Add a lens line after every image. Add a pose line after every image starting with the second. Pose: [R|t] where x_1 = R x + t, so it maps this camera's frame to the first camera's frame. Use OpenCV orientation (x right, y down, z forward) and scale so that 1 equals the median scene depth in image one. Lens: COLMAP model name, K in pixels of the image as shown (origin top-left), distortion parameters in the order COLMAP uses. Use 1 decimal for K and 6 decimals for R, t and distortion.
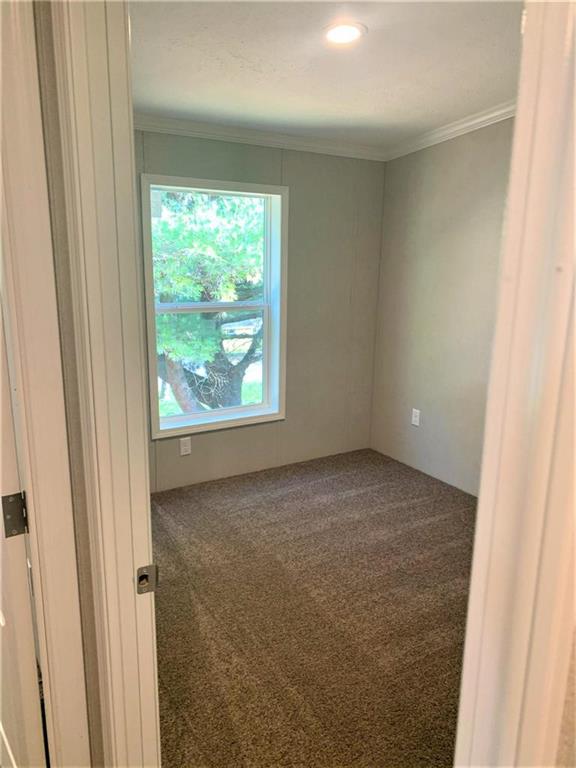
lens RADIAL K [[586.6, 0, 288.9], [0, 586.6, 386.9], [0, 0, 1]] dist [0.032272, -0.031640]
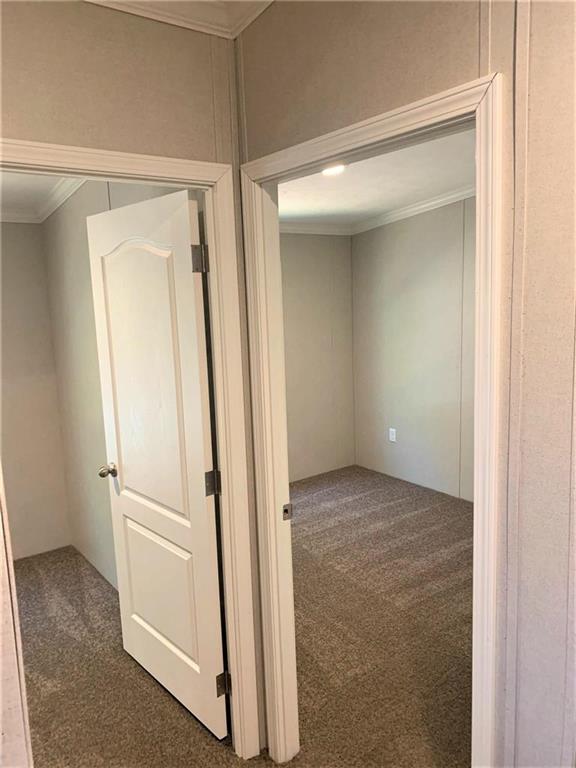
lens RADIAL K [[586.6, 0, 286.4], [0, 586.6, 383.2], [0, 0, 1]] dist [0.032272, -0.031640]
pose [[0.994765, -0.068615, 0.075728, -0.114871], [0.074049, 0.994692, -0.071447, 0.019915], [-0.070424, 0.076681, 0.994565, -0.269069]]
